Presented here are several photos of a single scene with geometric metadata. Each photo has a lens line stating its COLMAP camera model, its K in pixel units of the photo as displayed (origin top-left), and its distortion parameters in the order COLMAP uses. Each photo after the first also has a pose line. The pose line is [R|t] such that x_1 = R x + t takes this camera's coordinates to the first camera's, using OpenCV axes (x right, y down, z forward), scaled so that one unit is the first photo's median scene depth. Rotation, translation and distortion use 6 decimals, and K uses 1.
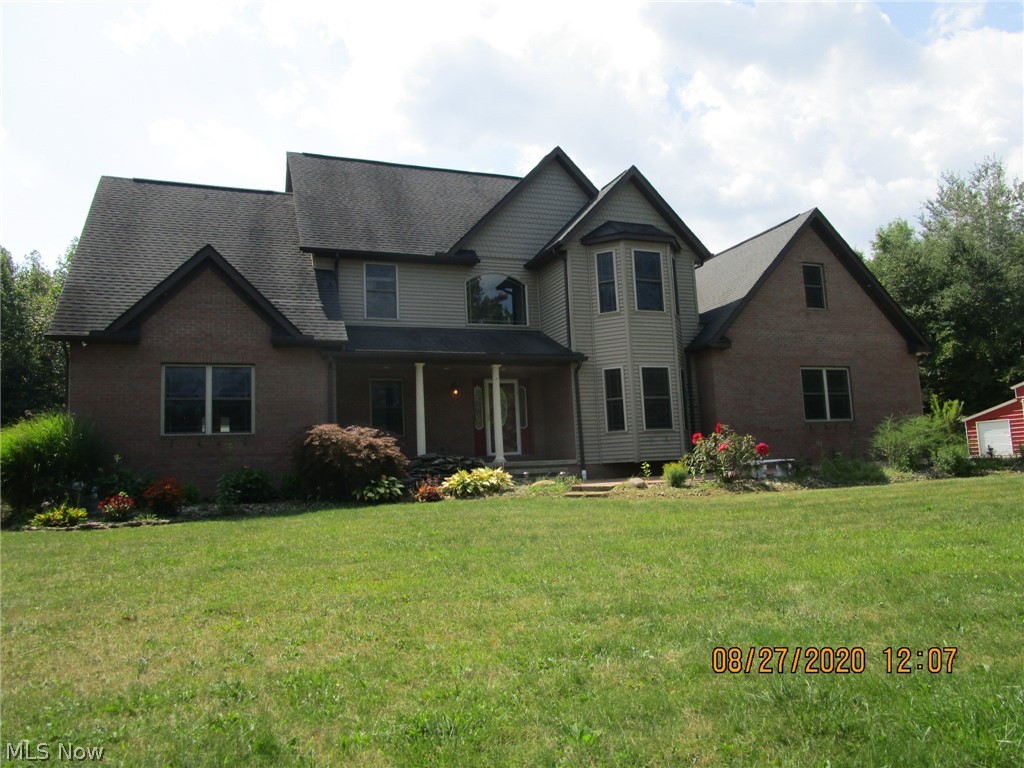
lens RADIAL K [[730.3, 0, 509.7], [0, 730.3, 384.0], [0, 0, 1]] dist [-0.001756, -0.000121]
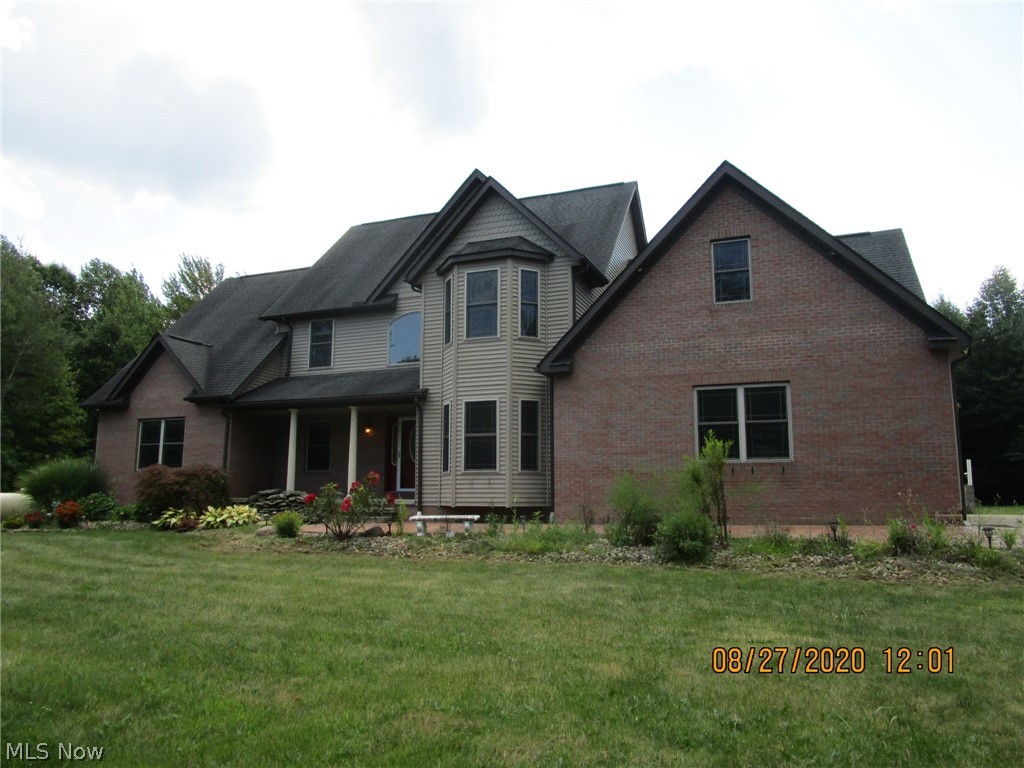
lens RADIAL K [[730.3, 0, 510.3], [0, 730.3, 383.2], [0, 0, 1]] dist [-0.001756, -0.000121]
pose [[0.724123, -0.059583, -0.687092, 0.786482], [0.043037, 0.998223, -0.041207, -0.005240], [0.688327, 0.000269, 0.725401, 0.357698]]
